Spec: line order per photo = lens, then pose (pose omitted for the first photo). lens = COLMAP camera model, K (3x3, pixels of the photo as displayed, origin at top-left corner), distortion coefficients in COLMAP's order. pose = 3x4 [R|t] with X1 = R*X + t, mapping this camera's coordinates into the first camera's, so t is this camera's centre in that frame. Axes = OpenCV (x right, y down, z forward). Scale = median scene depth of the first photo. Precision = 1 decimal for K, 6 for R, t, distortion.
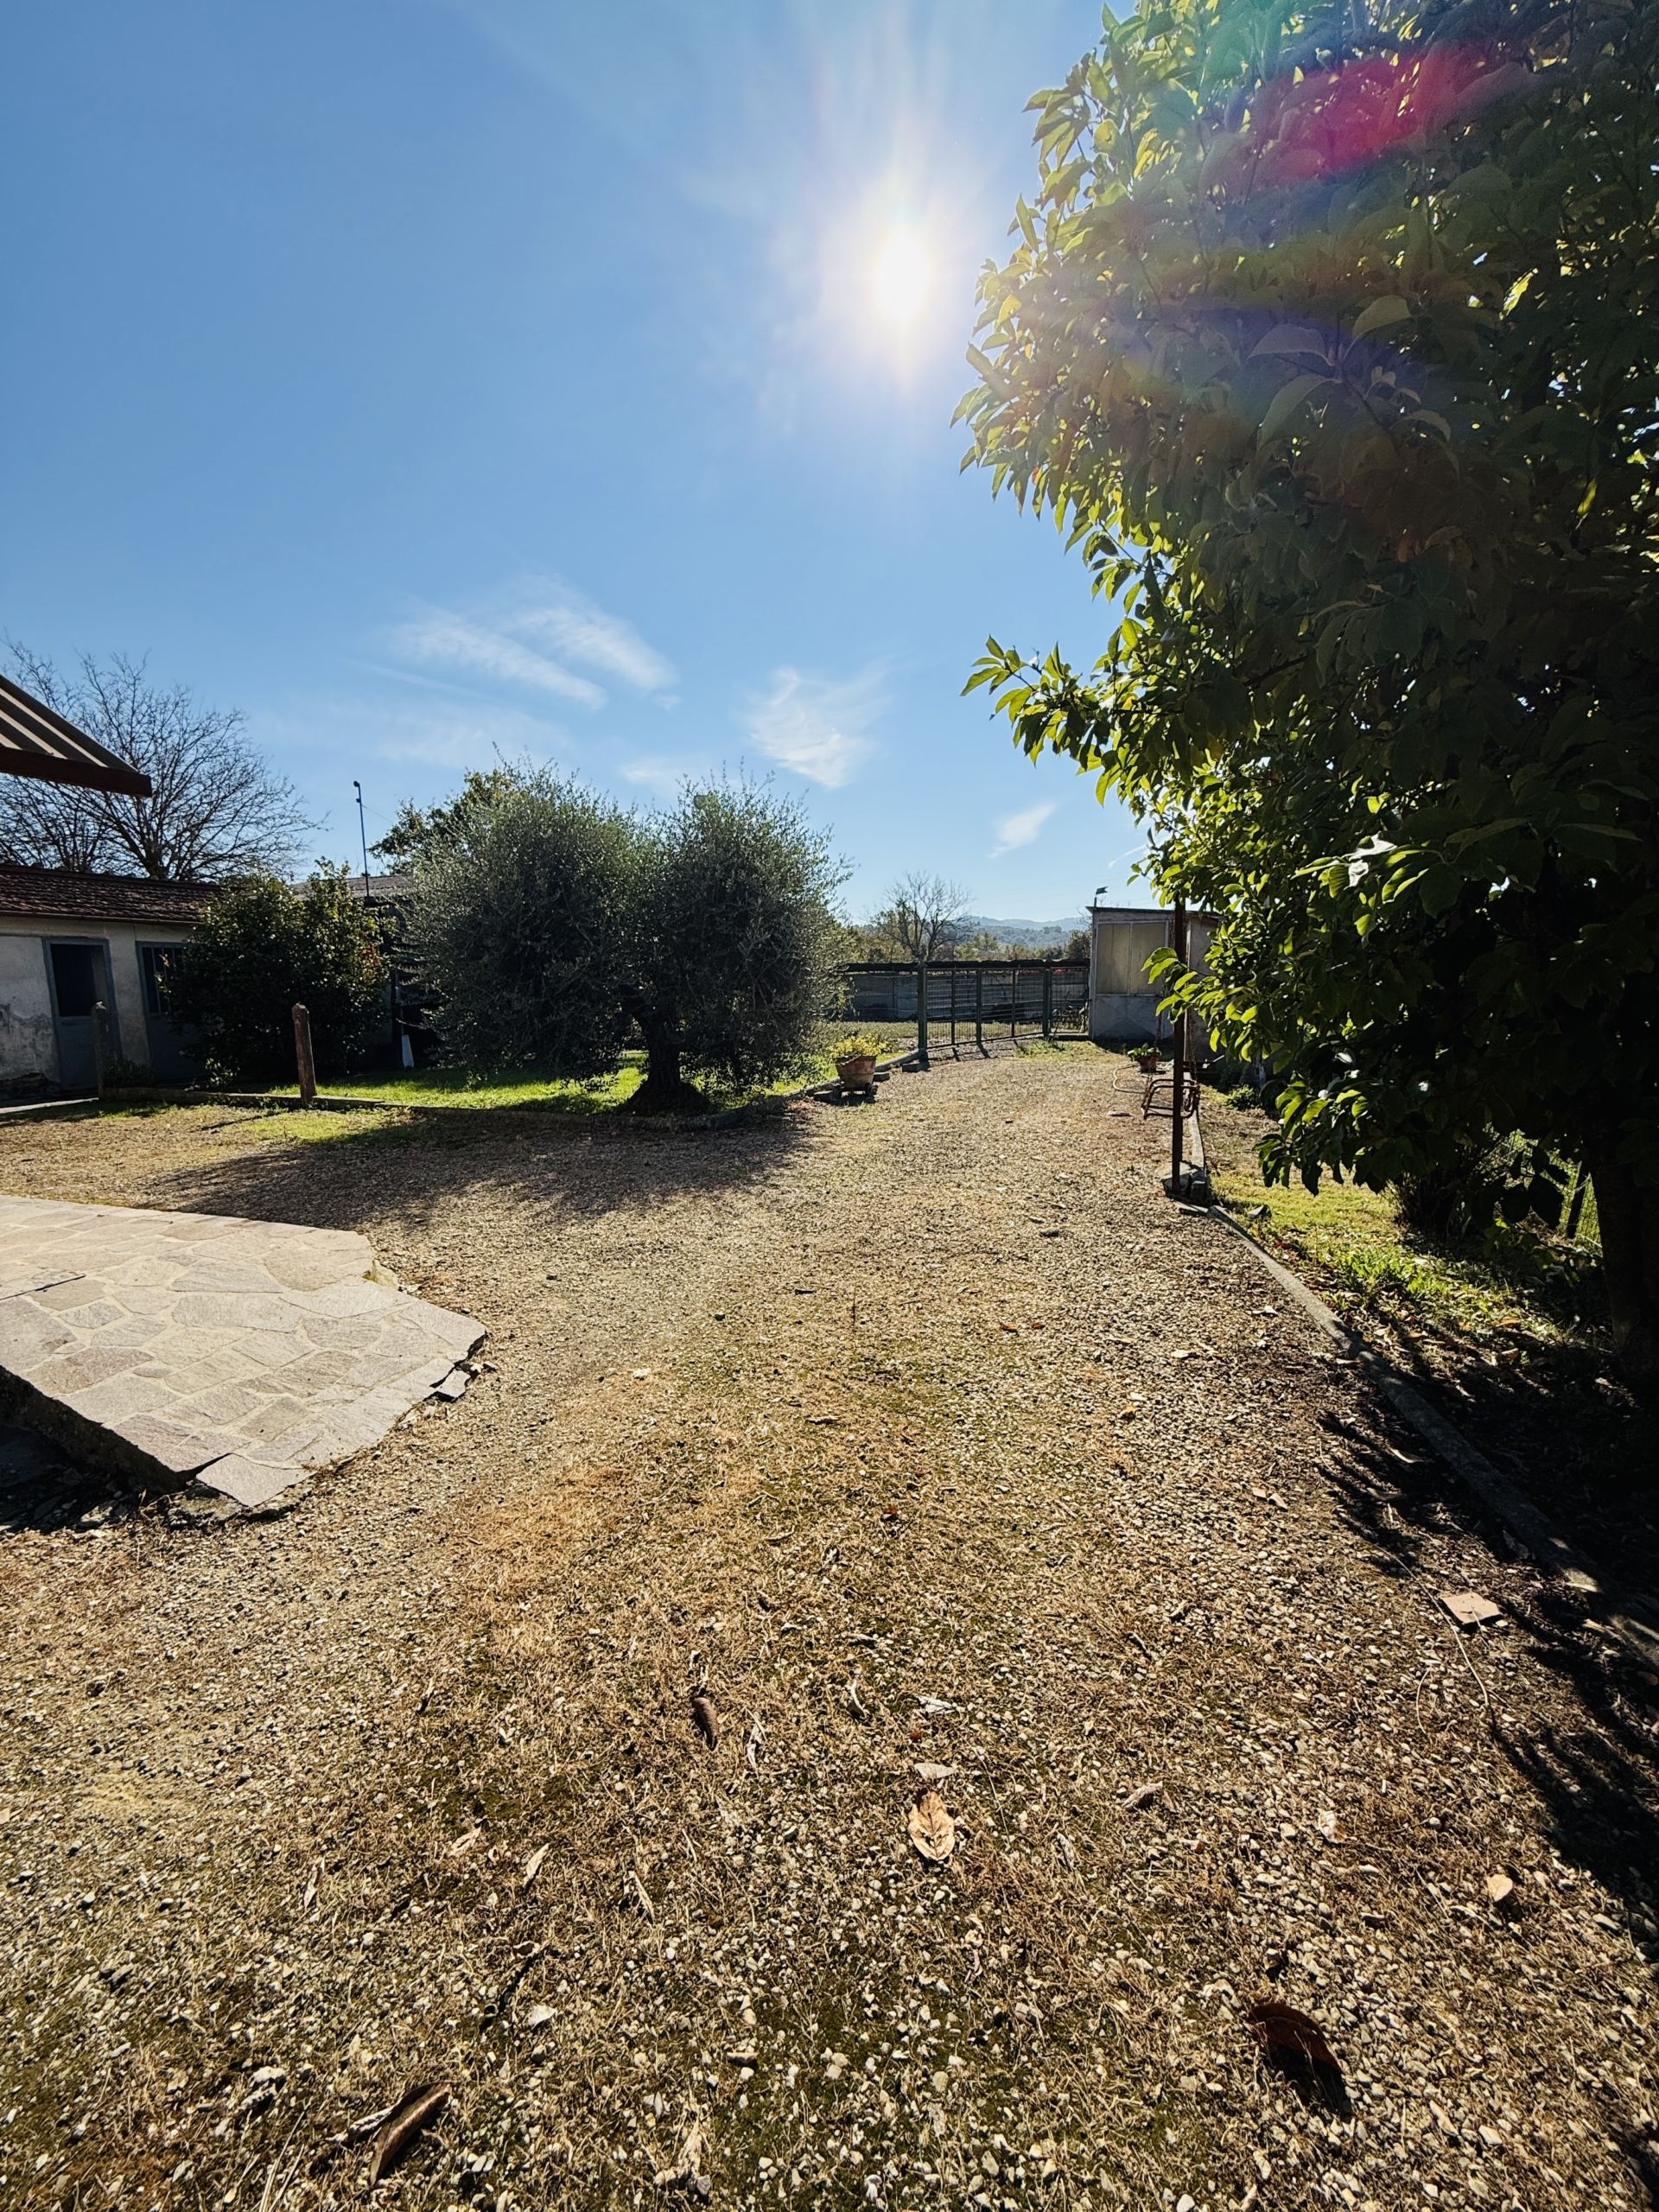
lens RADIAL K [[872.4, 0, 839.0], [0, 872.4, 1098.2], [0, 0, 1]] dist [0.001413, -0.000043]
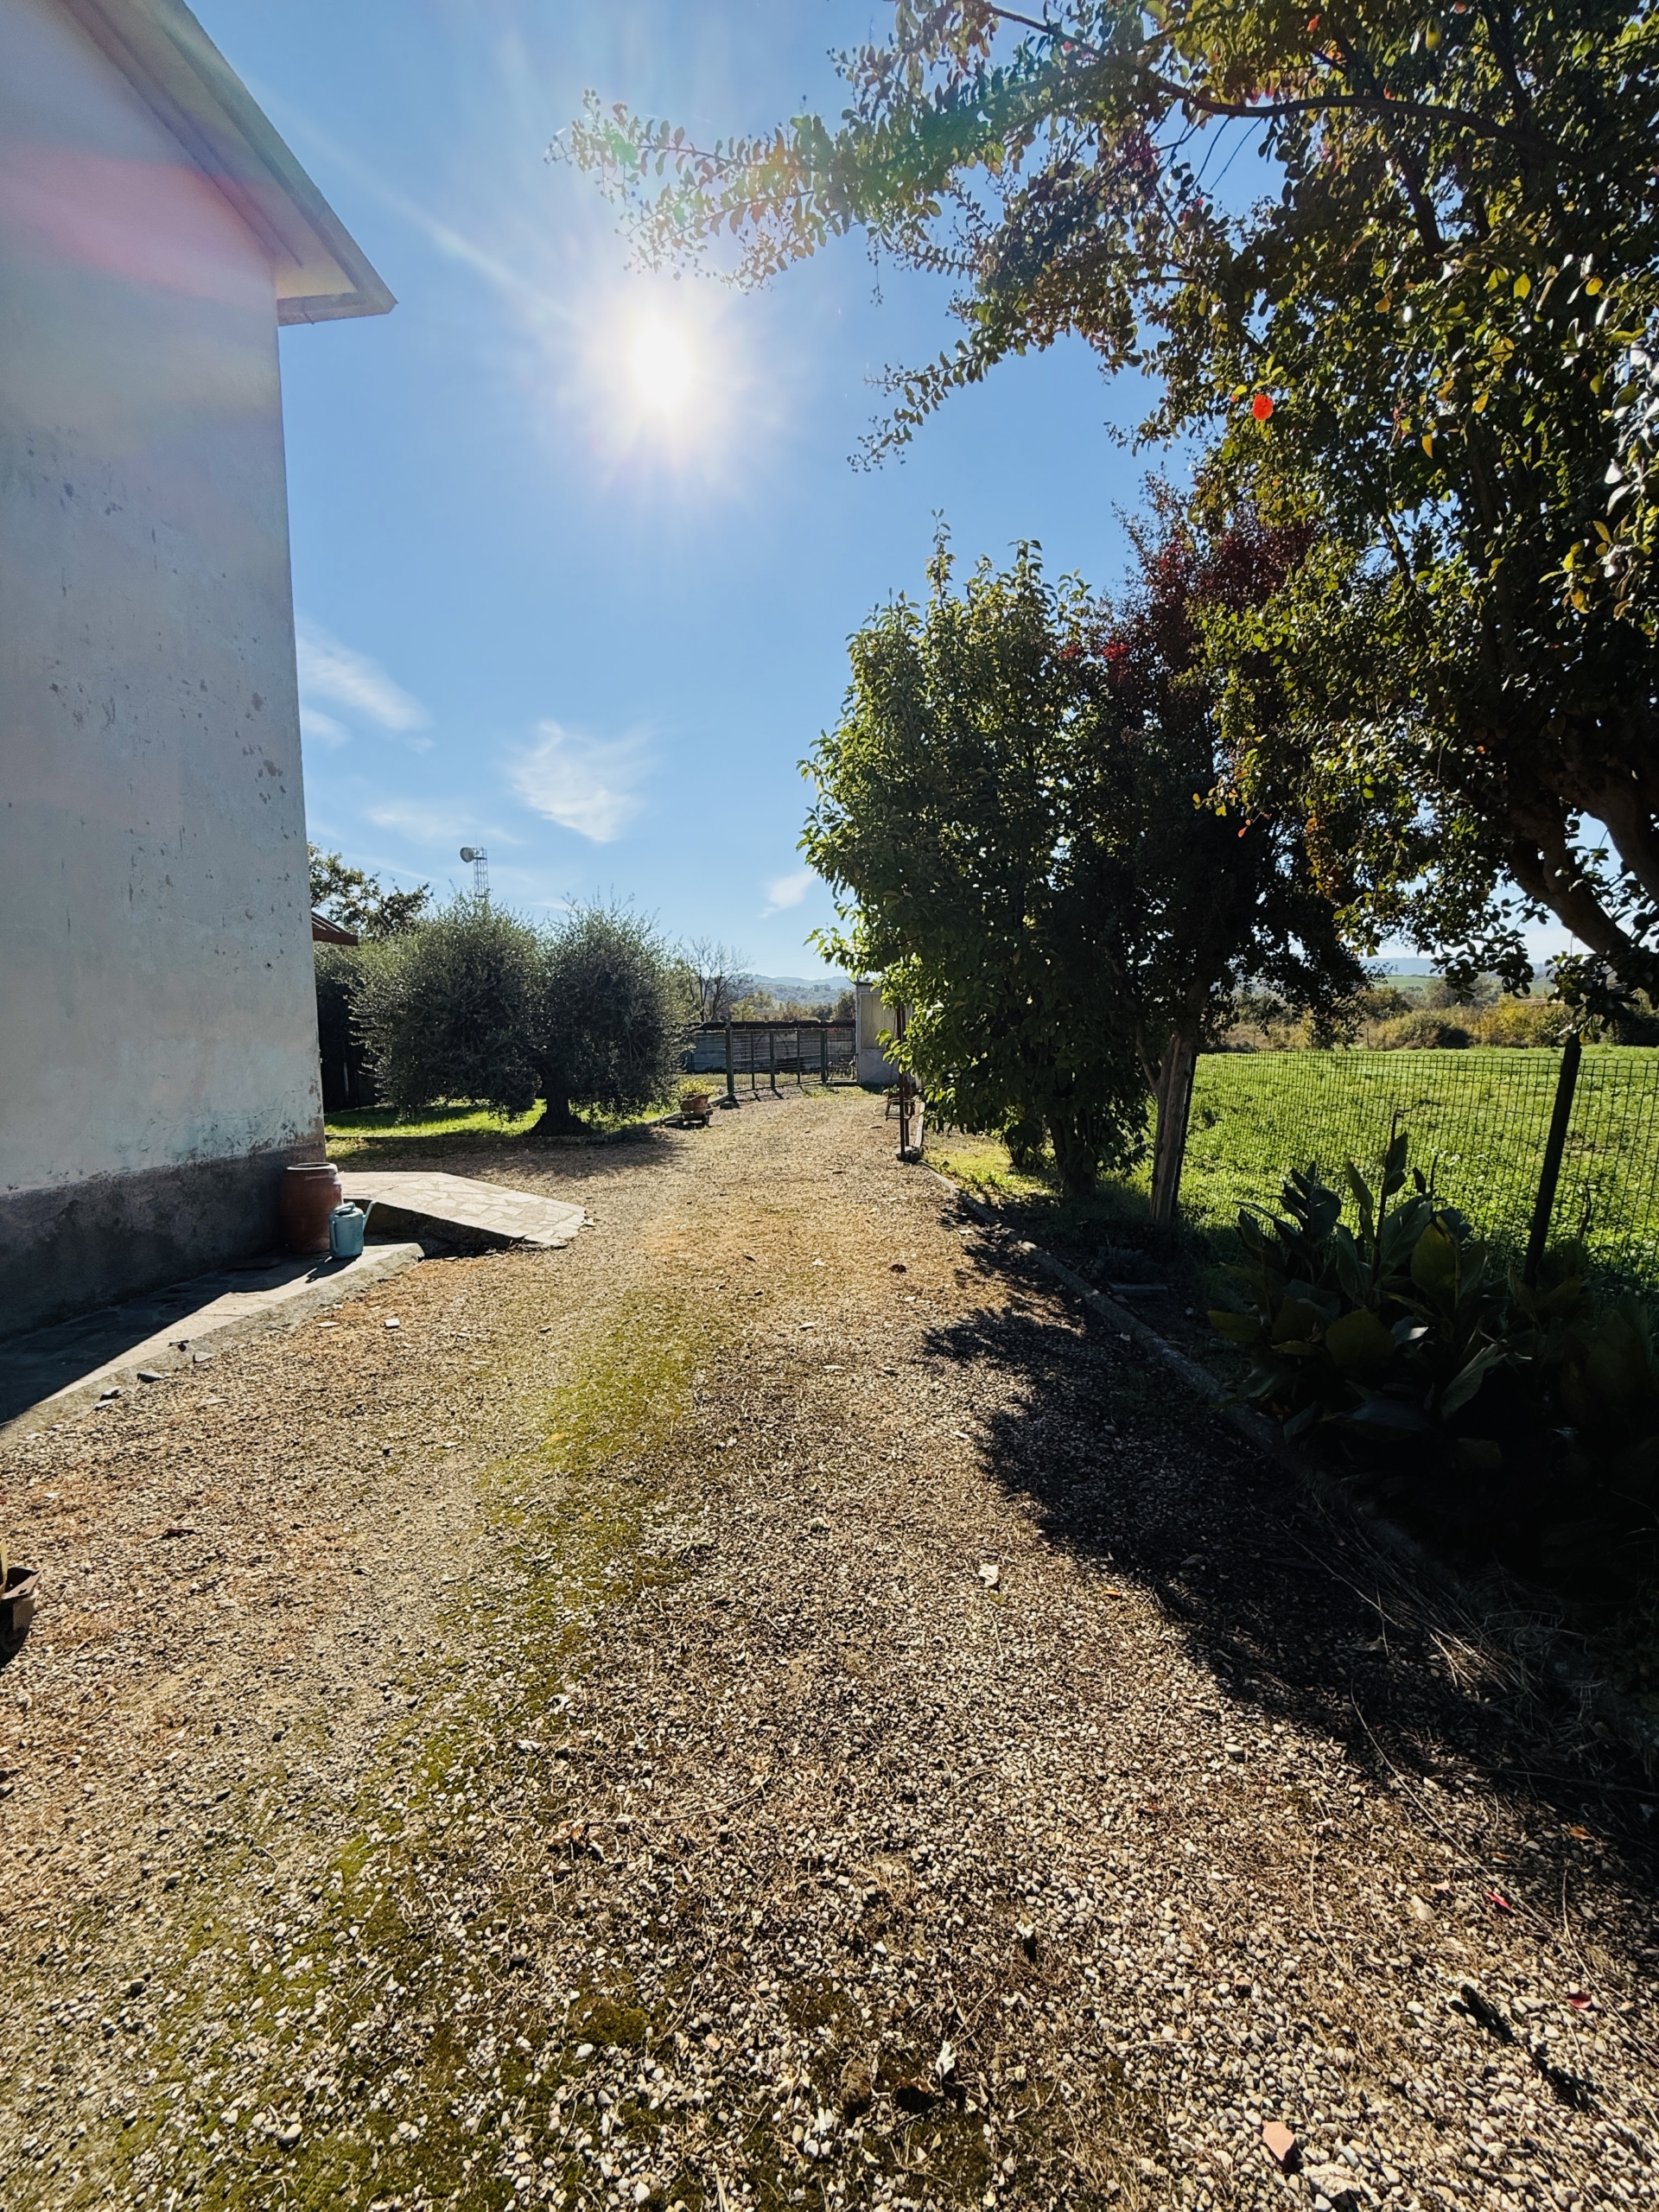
lens RADIAL K [[894.3, 0, 829.5], [0, 894.3, 1106.0], [0, 0, 1]] dist [0.000282, -0.000007]
pose [[0.969699, -0.018252, 0.243619, -0.095516], [0.031913, 0.998124, -0.052249, 0.040052], [-0.242208, 0.058441, 0.968463, -0.346871]]
